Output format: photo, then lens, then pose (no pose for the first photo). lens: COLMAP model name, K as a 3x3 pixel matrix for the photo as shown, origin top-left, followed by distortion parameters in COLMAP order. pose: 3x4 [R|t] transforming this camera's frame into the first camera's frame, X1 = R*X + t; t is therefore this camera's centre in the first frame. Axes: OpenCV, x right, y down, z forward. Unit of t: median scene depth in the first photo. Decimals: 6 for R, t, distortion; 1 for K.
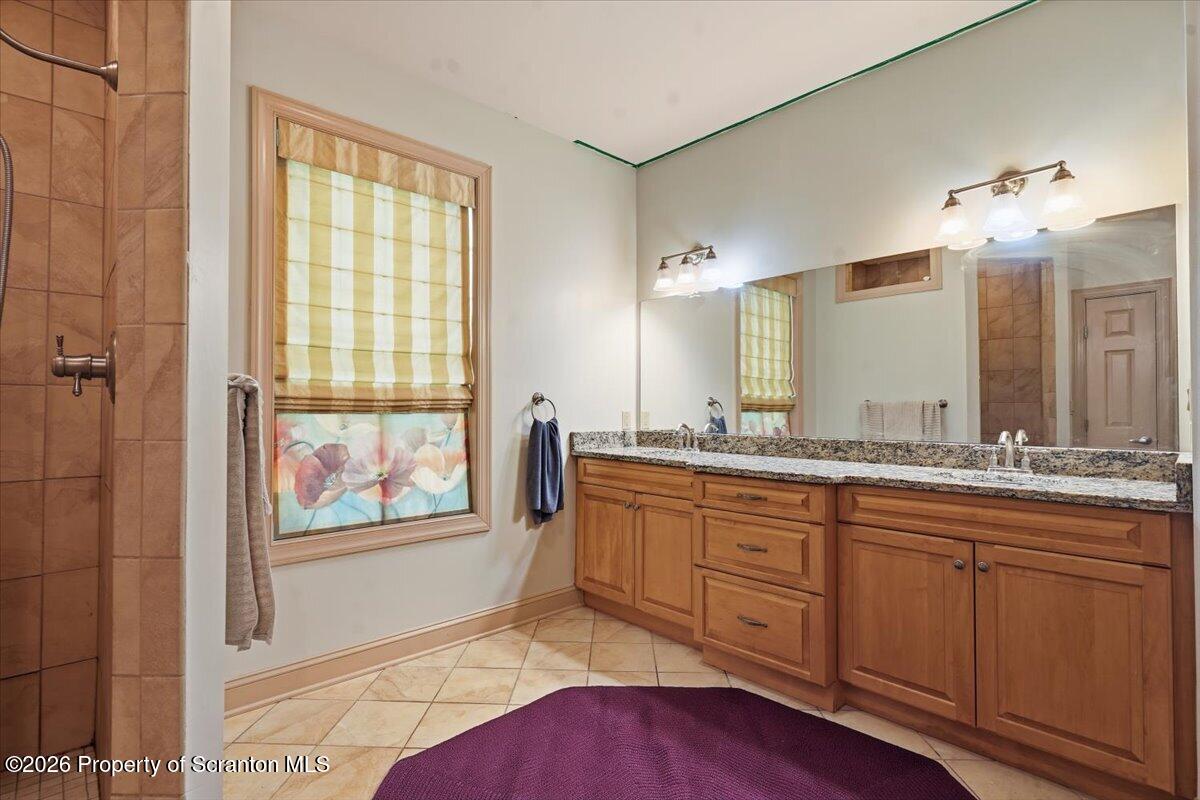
lens RADIAL K [[575.2, 0, 600.5], [0, 575.2, 402.8], [0, 0, 1]] dist [0.001478, -0.000109]
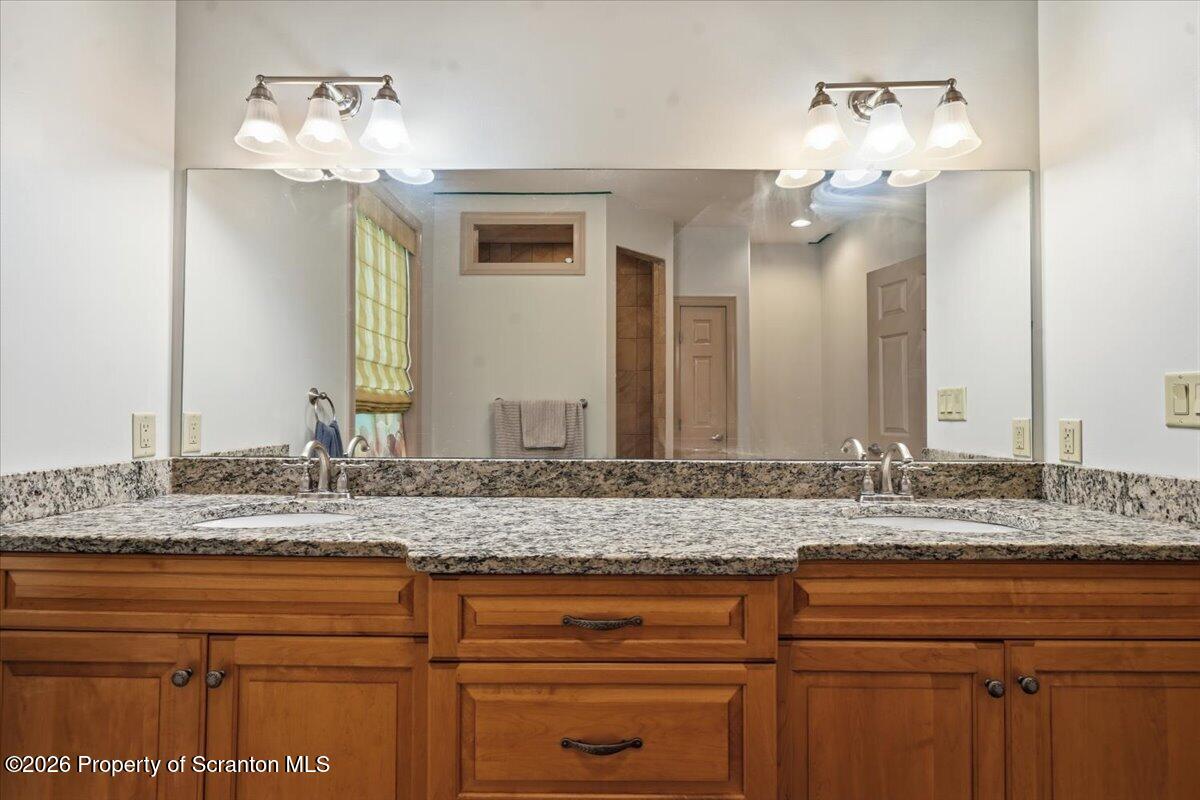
lens RADIAL K [[575.2, 0, 600.9], [0, 575.2, 399.1], [0, 0, 1]] dist [0.001478, -0.000109]
pose [[0.693982, 0.014647, 0.719843, -0.033810], [-0.010682, 0.999892, -0.010047, 0.005874], [-0.719913, -0.000717, 0.694064, 0.586899]]
